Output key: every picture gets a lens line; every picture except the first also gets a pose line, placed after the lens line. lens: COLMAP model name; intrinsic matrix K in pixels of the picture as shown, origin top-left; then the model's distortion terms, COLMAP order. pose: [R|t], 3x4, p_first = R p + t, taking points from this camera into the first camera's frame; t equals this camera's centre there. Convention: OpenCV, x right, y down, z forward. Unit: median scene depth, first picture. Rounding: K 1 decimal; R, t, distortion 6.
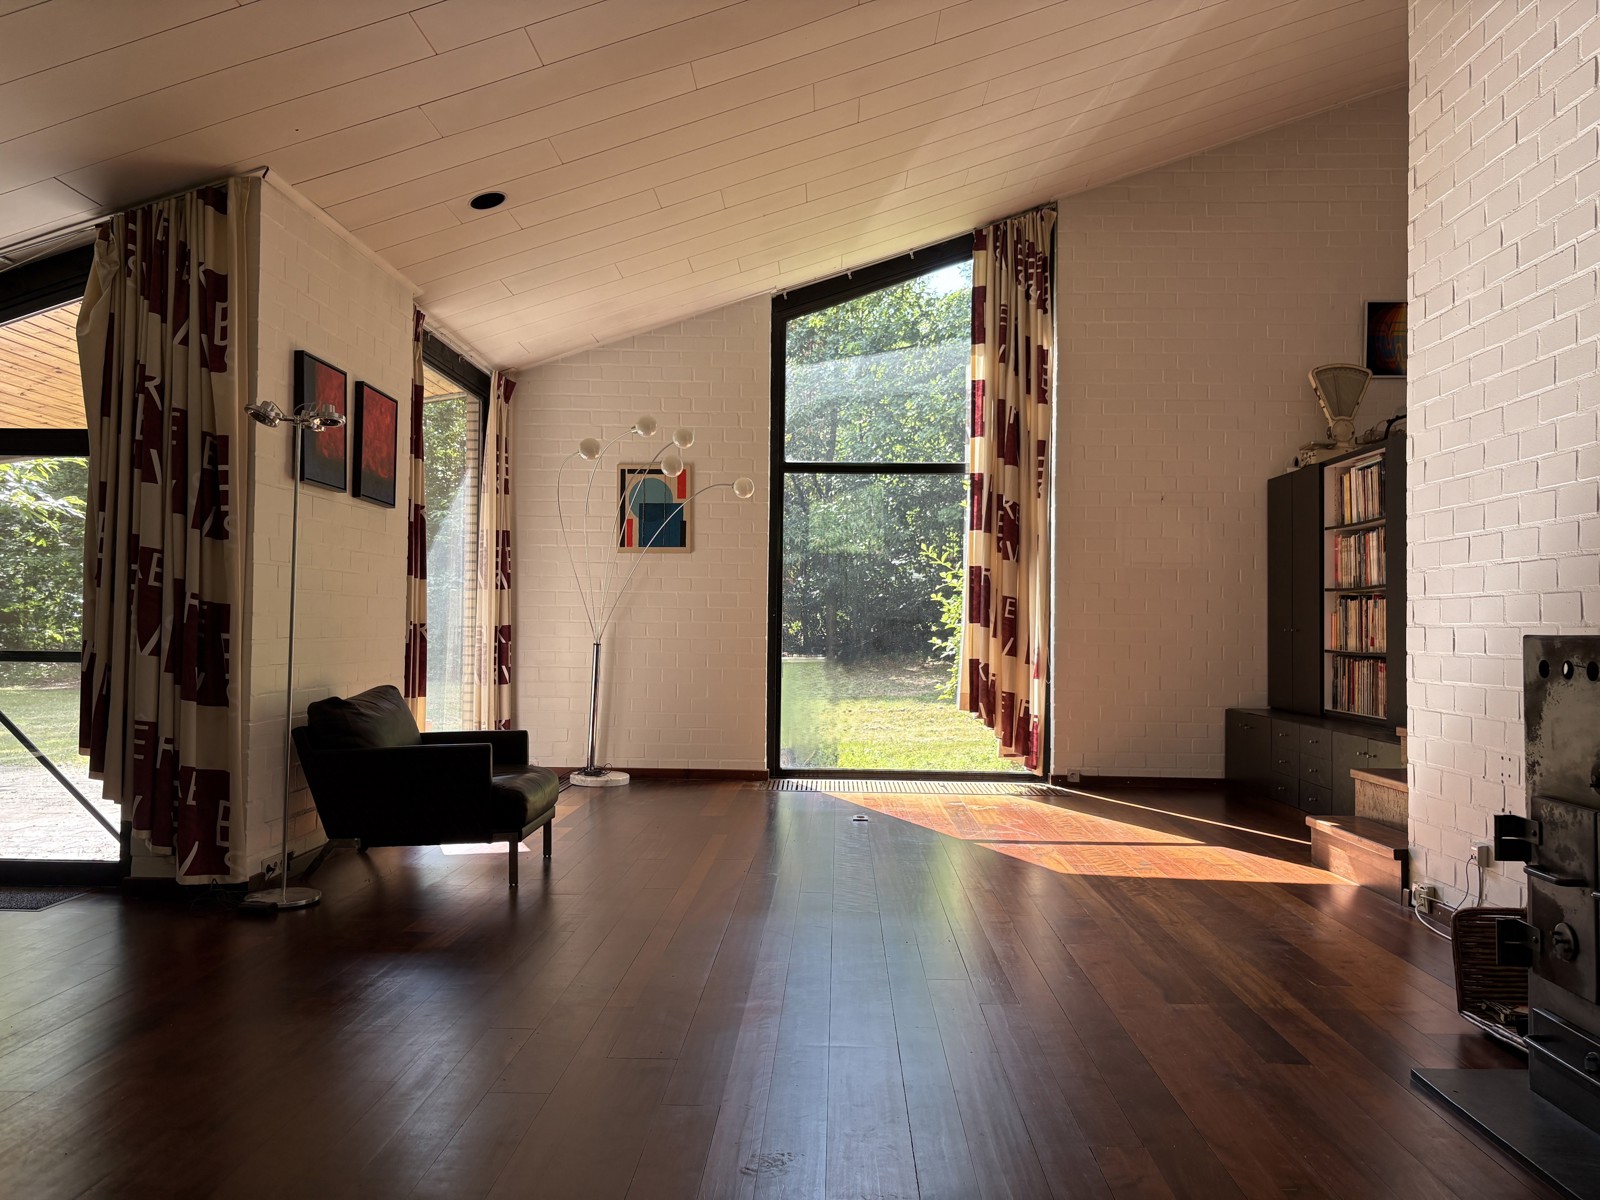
lens RADIAL K [[1188.5, 0, 800.0], [0, 1188.5, 602.6], [0, 0, 1]] dist [0.019746, -0.005418]
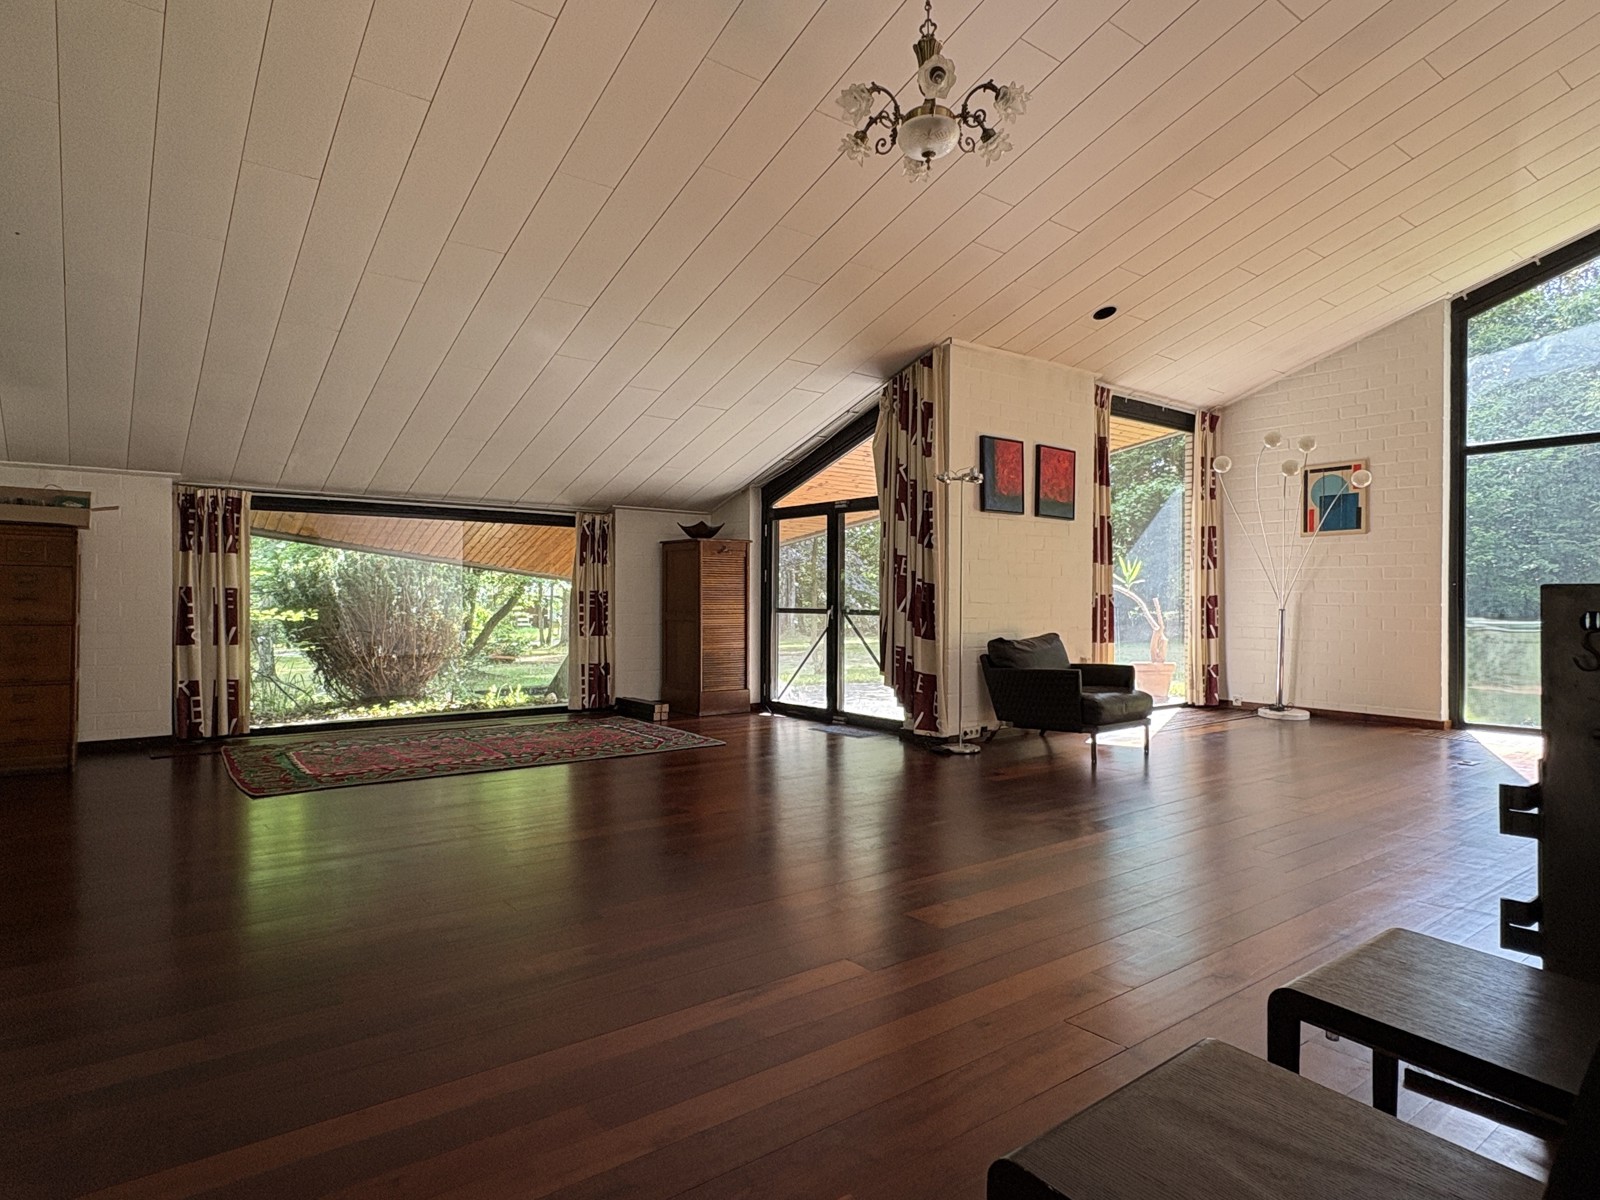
lens RADIAL K [[900.8, 0, 801.7], [0, 900.8, 605.5], [0, 0, 1]] dist [-0.021186, -0.000216]
pose [[0.638122, -0.006288, -0.769910, 0.339697], [0.023722, 0.999652, 0.011497, 0.010229], [0.769570, -0.025600, 0.638049, -0.025512]]
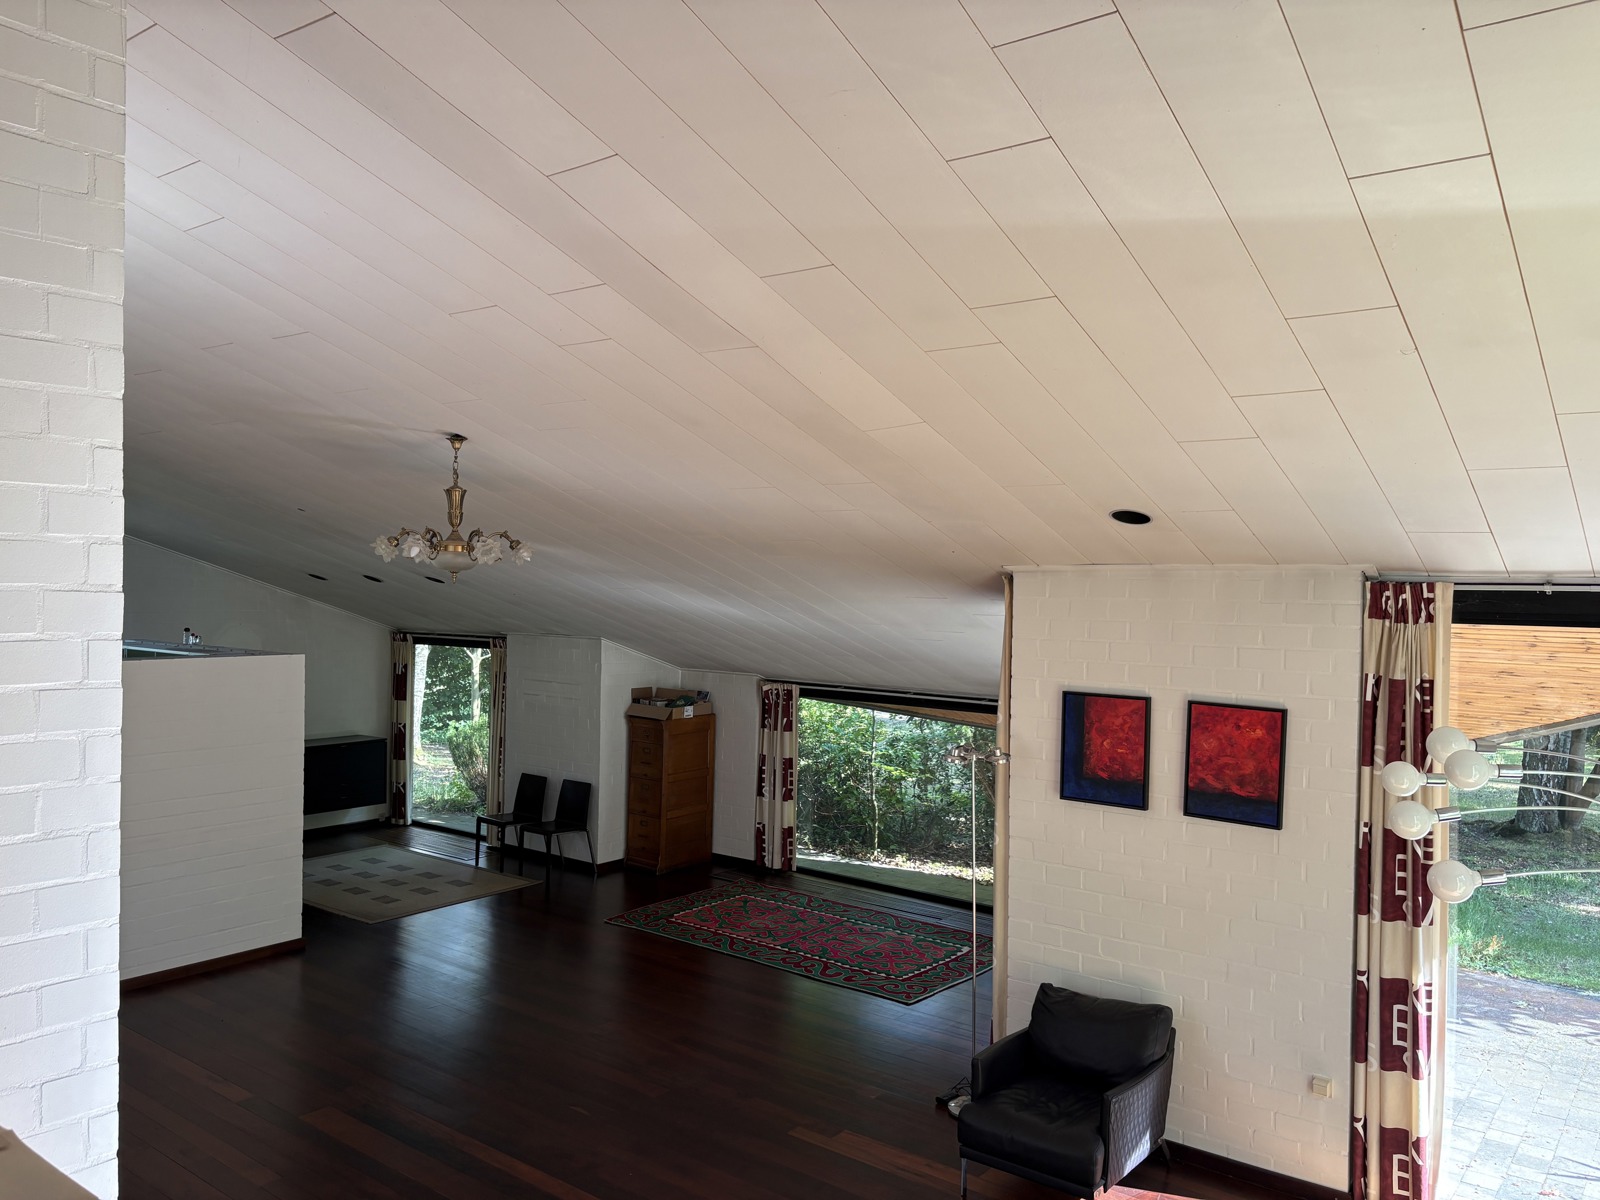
lens RADIAL K [[1188.5, 0, 799.9], [0, 1188.5, 598.8], [0, 0, 1]] dist [0.019746, -0.005418]
pose [[-0.582888, -0.004727, -0.812539, 0.582820], [0.005289, 0.999940, -0.009611, -0.232982], [0.812535, -0.009900, -0.582828, 1.173456]]
